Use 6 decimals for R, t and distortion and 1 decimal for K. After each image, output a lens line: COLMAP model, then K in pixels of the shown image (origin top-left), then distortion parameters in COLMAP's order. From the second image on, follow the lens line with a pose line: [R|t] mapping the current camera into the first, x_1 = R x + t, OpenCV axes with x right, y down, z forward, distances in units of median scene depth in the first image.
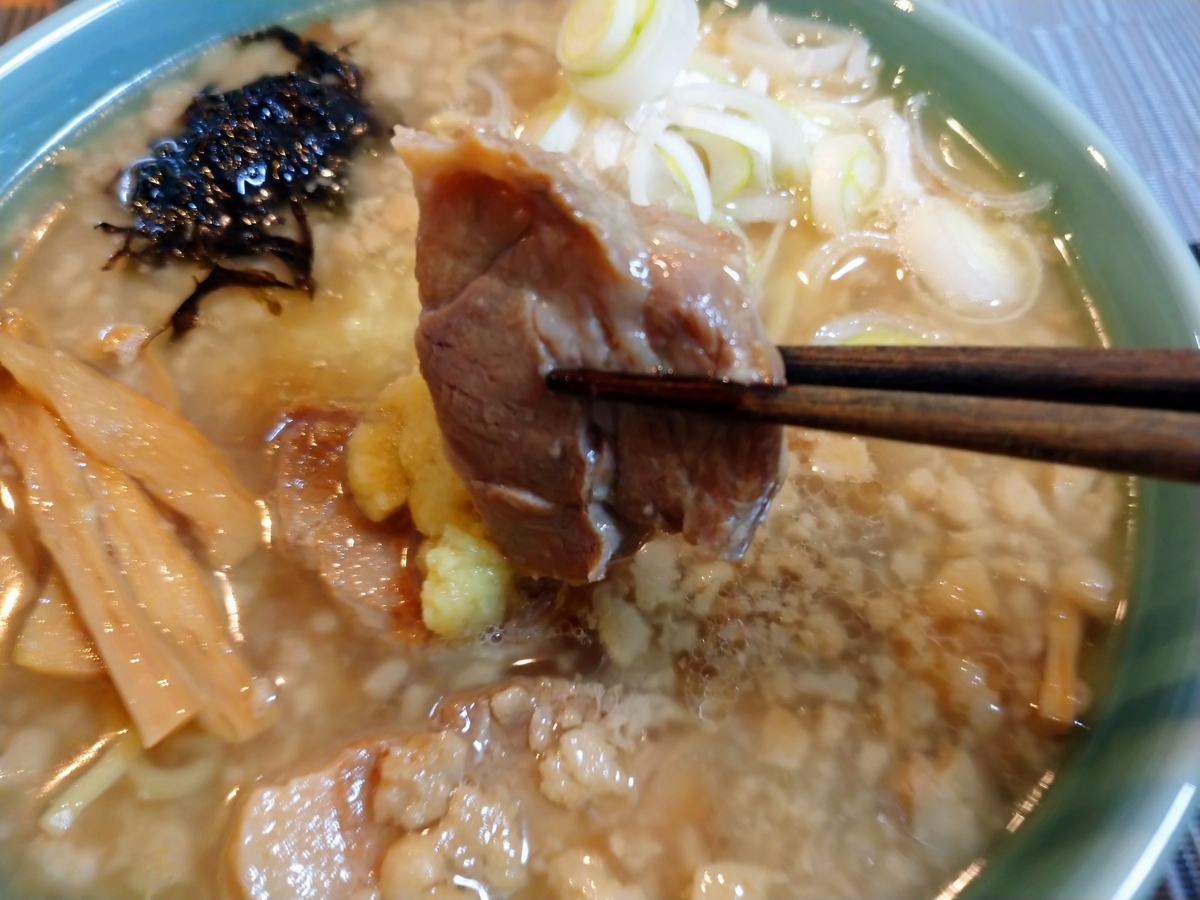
lens RADIAL K [[898.2, 0, 600.0], [0, 898.2, 450.0], [0, 0, 1]] dist [-0.034754, -0.002754]
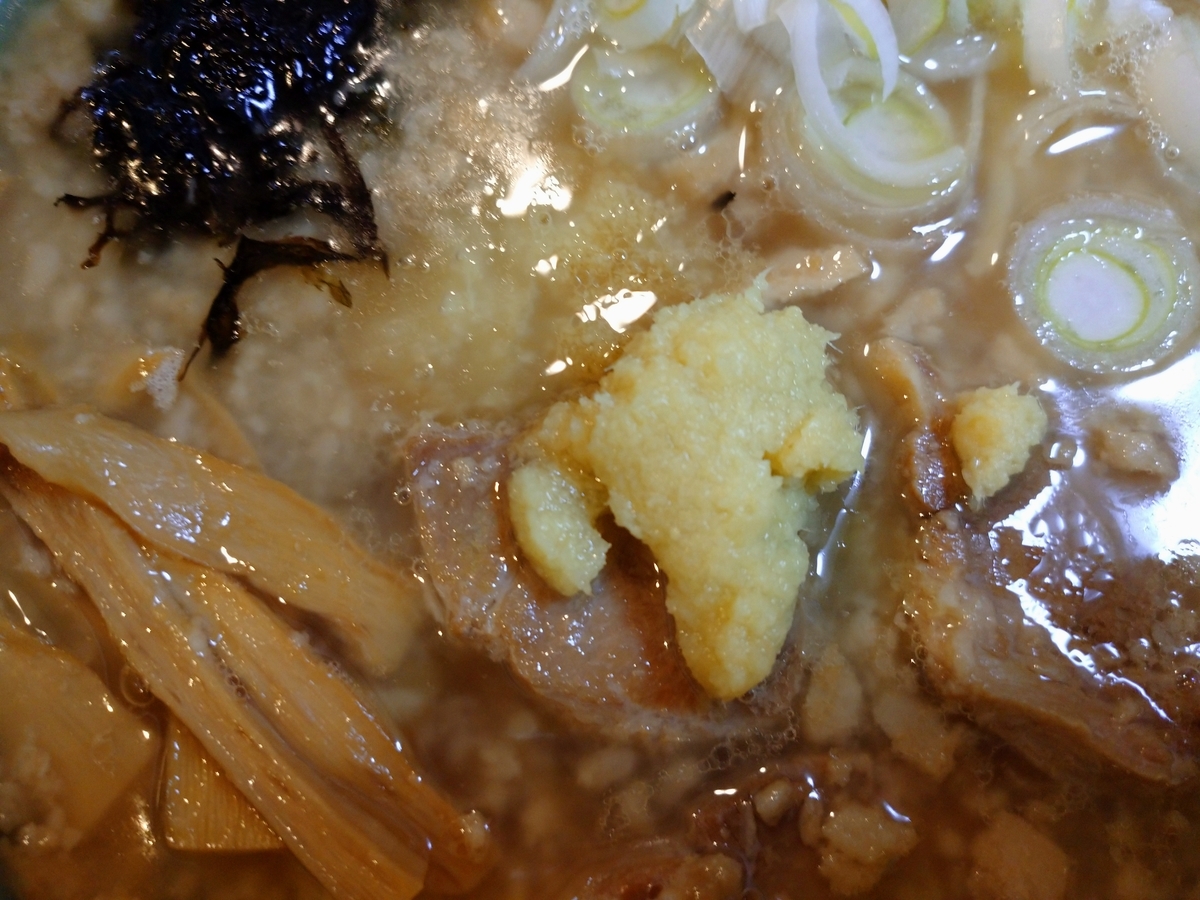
lens RADIAL K [[898.2, 0, 600.0], [0, 898.2, 450.0], [0, 0, 1]] dist [-0.034754, -0.002754]
pose [[0.990955, -0.130933, 0.029403, -0.182806], [0.116176, 0.946719, 0.300378, -0.225096], [-0.067166, -0.294246, 0.953367, 0.228556]]
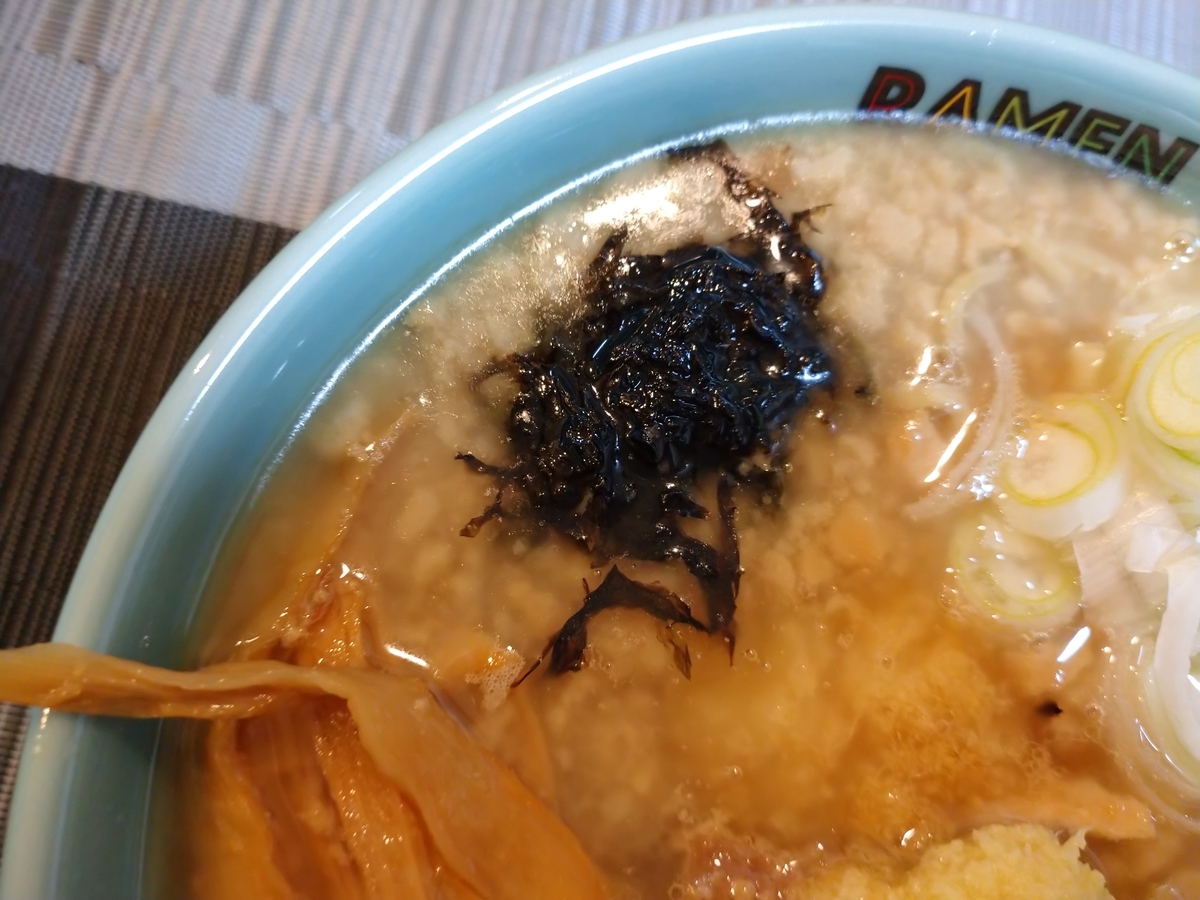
lens RADIAL K [[922.8, 0, 600.0], [0, 922.8, 450.0], [0, 0, 1]] dist [0.048340, -0.115021]
pose [[0.960237, 0.277703, 0.028724, -0.484737], [-0.276625, 0.932486, 0.232266, -0.470401], [0.037716, -0.230976, 0.972228, 0.260141]]
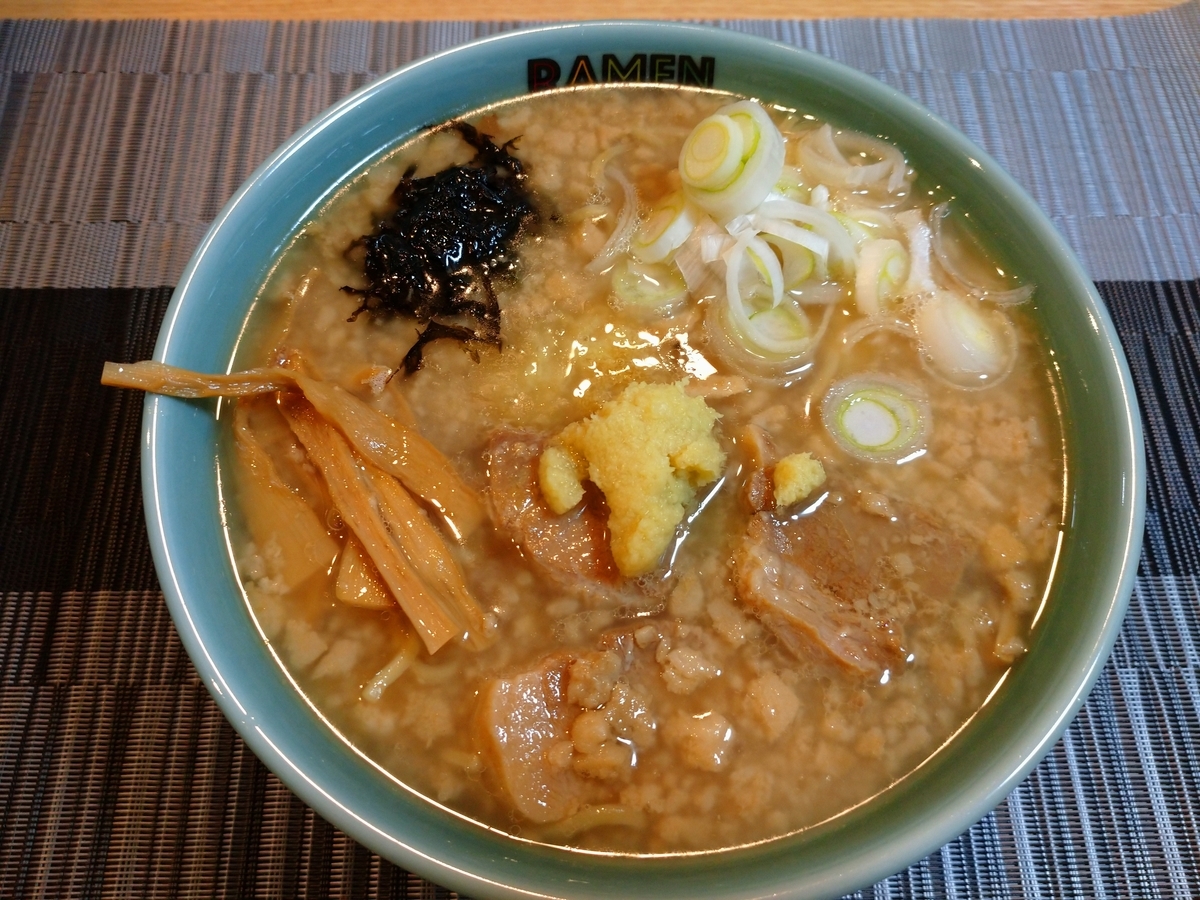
lens RADIAL K [[834.7, 0, 595.1], [0, 834.7, 483.8], [0, 0, 1]] dist [-0.005371, -0.002543]
pose [[0.998667, 0.049078, -0.015965, -0.134625], [-0.046763, 0.991380, 0.122391, -0.124281], [0.021835, -0.121481, 0.992354, -0.340762]]
